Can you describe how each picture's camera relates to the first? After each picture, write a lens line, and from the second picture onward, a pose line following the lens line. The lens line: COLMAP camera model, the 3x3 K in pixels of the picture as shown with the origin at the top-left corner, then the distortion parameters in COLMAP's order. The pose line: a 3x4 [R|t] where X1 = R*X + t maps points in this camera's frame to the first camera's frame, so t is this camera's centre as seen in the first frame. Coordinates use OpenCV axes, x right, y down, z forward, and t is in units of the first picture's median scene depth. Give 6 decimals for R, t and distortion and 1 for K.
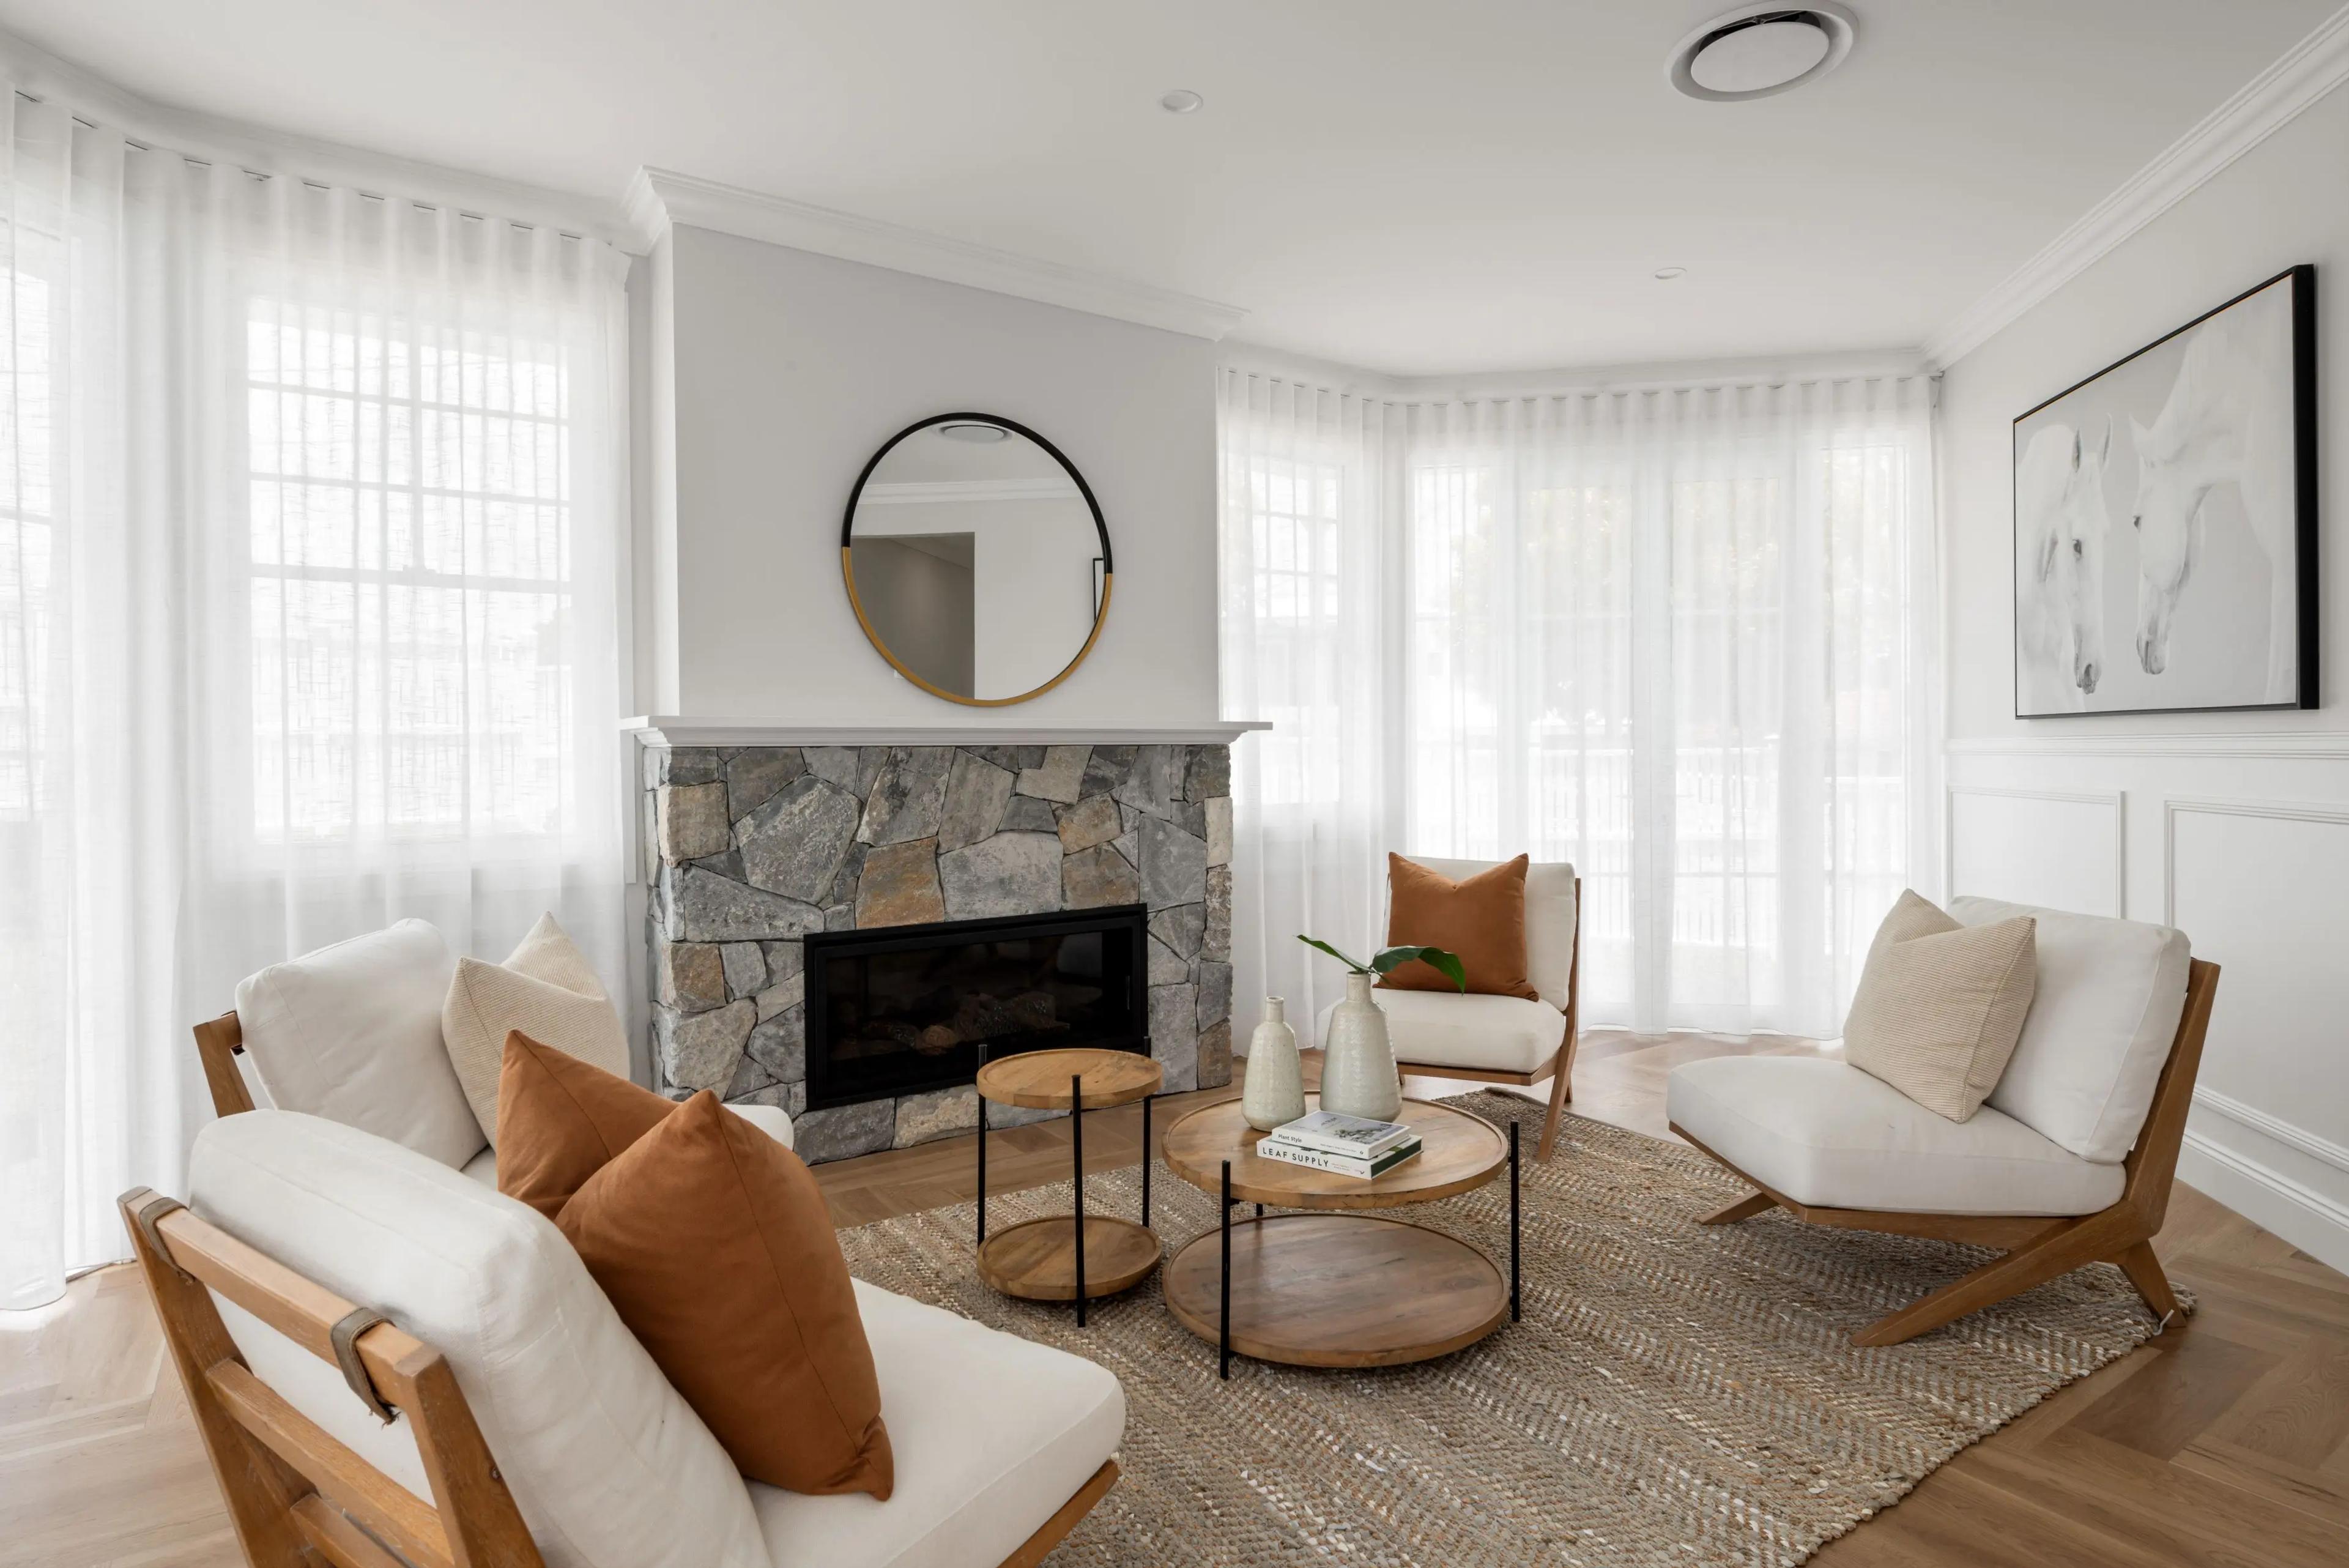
lens RADIAL K [[1349.5, 0, 1164.1], [0, 1349.5, 761.2], [0, 0, 1]] dist [0.005290, -0.001373]
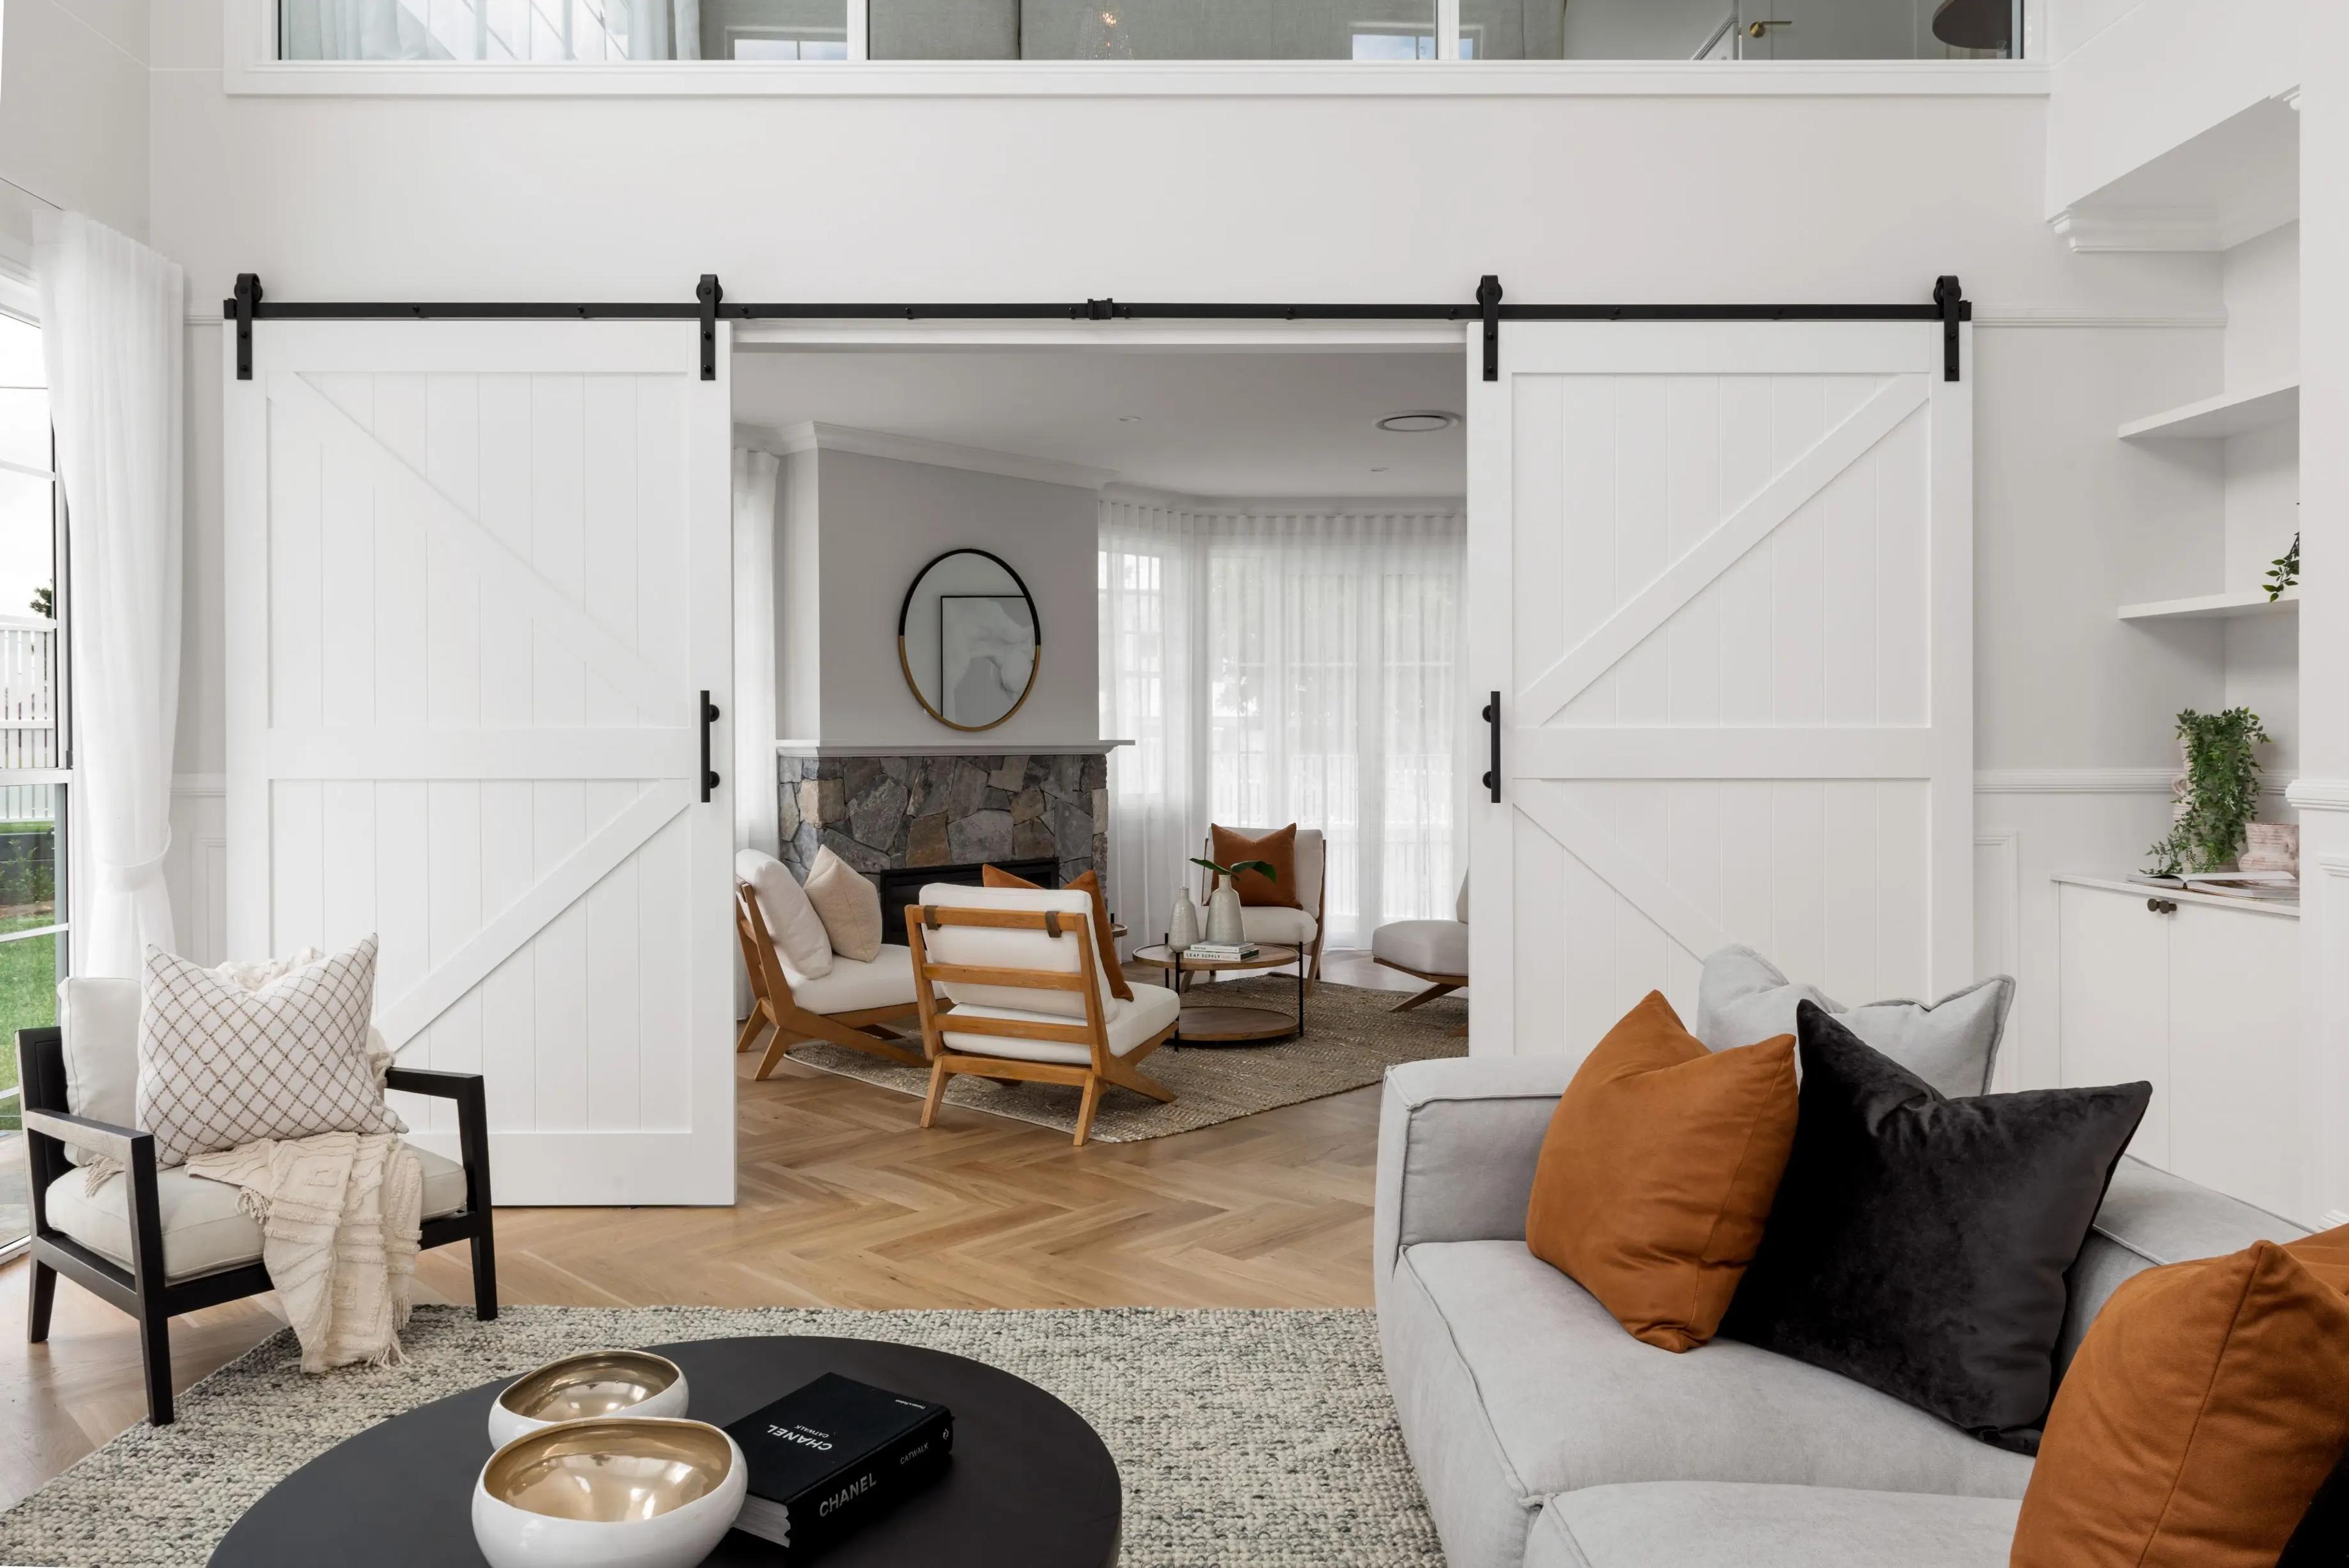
lens RADIAL K [[1820.1, 0, 1165.4], [0, 1820.1, 722.7], [0, 0, 1]] dist [-0.003221, 0.001986]
pose [[0.974736, 0.008649, 0.223195, -0.367034], [-0.005132, 0.999853, -0.016329, -0.015469], [-0.223303, 0.014771, 0.974637, -1.082991]]
